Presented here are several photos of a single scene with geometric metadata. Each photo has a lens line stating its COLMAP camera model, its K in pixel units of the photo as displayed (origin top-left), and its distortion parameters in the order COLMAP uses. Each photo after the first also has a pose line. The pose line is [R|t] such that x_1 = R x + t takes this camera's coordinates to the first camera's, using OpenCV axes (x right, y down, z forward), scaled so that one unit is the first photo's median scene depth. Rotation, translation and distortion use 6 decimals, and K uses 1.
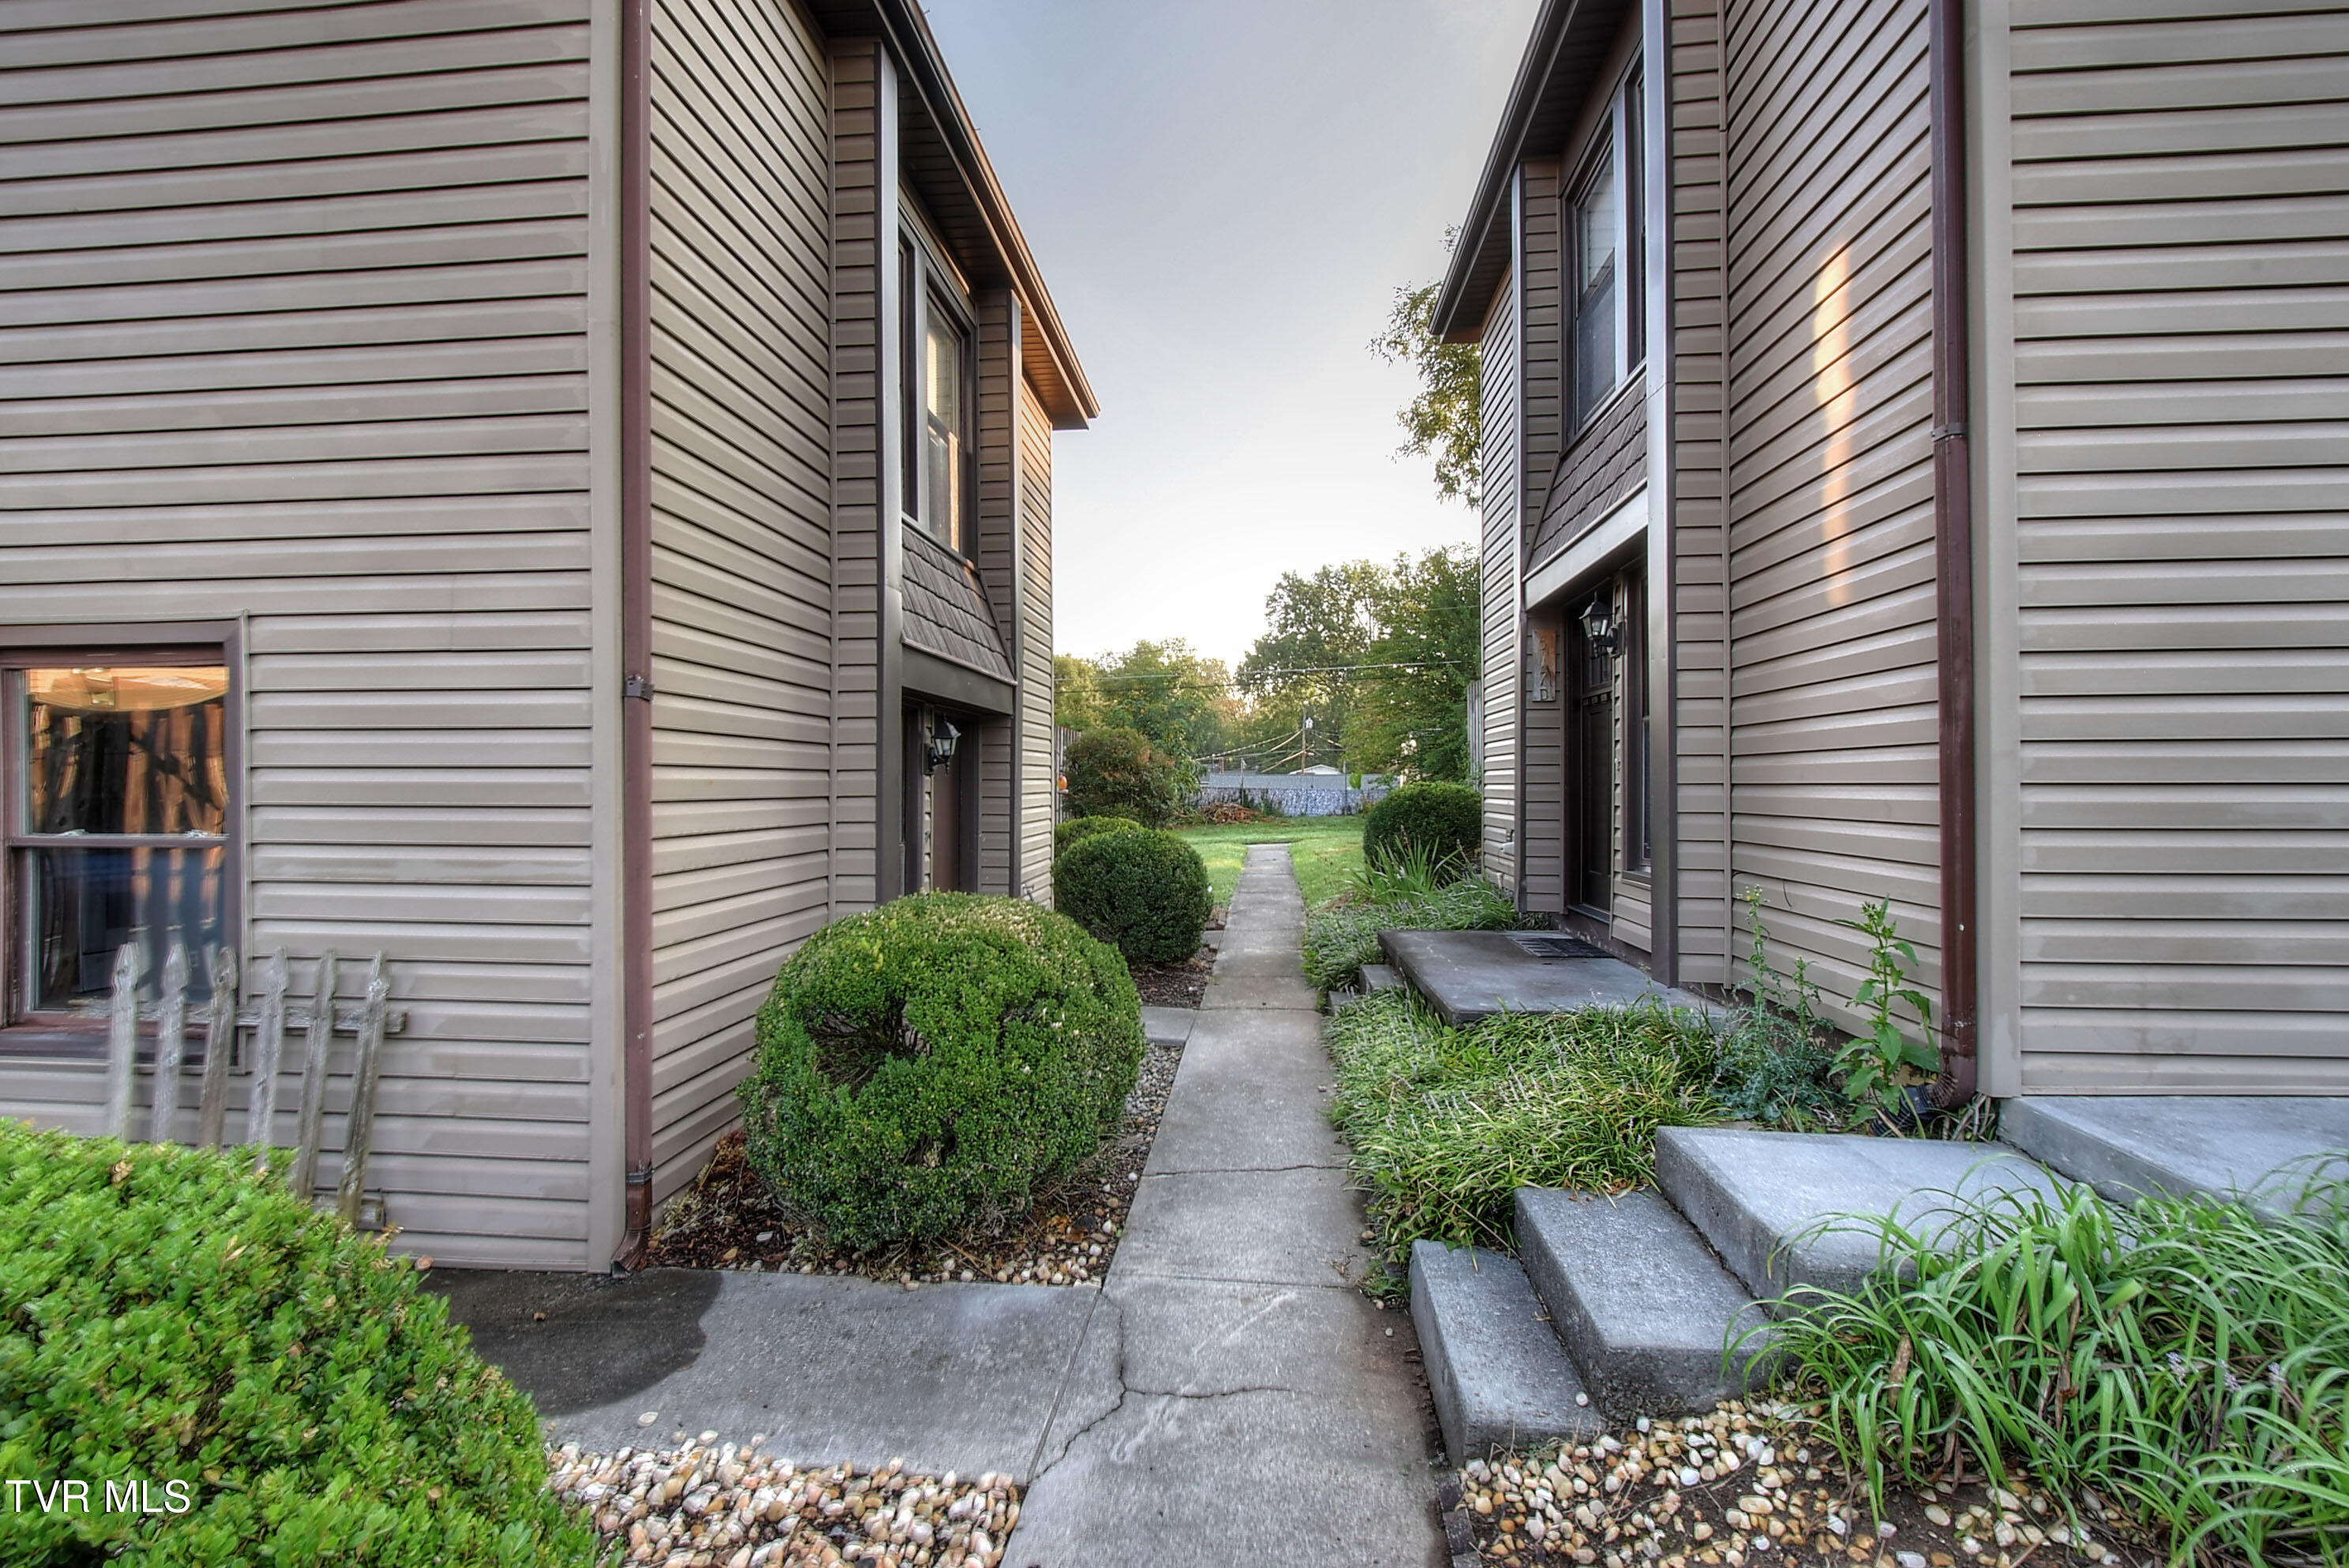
lens RADIAL K [[1033.9, 0, 1170.8], [0, 1033.9, 784.9], [0, 0, 1]] dist [-0.004089, -0.000450]
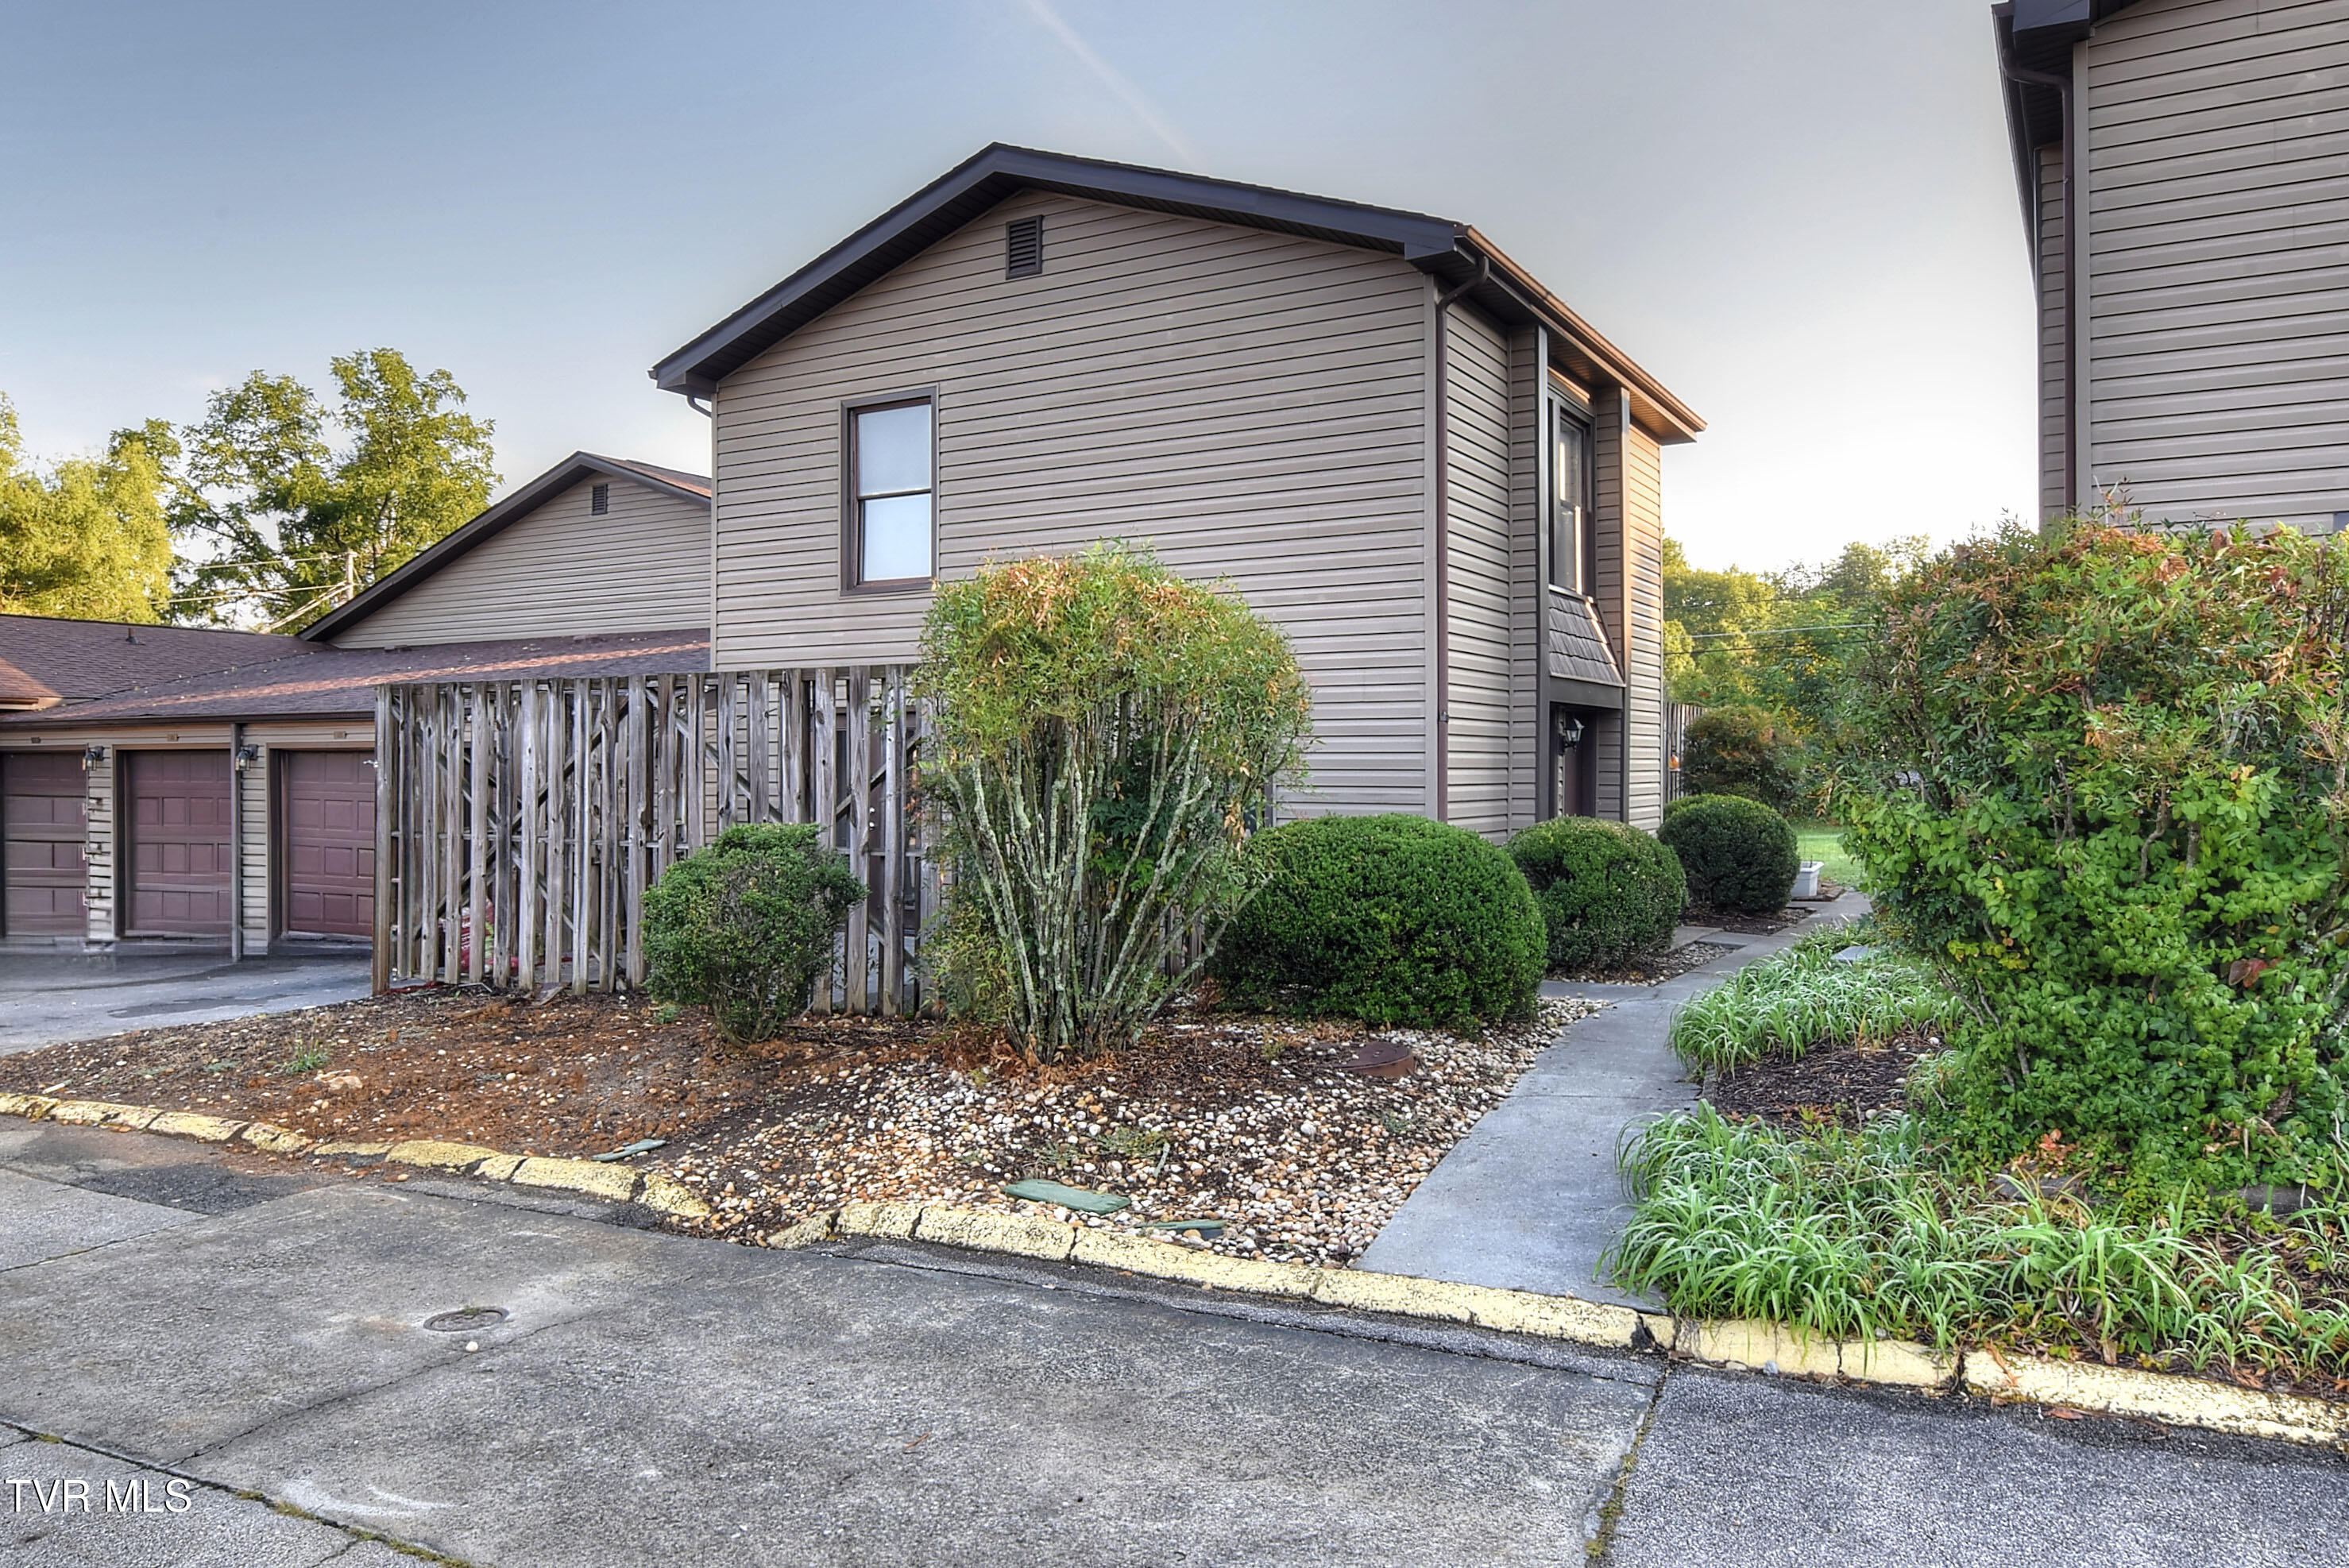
lens RADIAL K [[1645.7, 0, 1181.9], [0, 1645.7, 778.0], [0, 0, 1]] dist [-0.007486, -0.000685]
pose [[0.909672, 0.001547, -0.415324, 0.213058], [0.000223, 0.999991, 0.004214, 0.011286], [0.415327, -0.003926, 0.909664, -1.172755]]
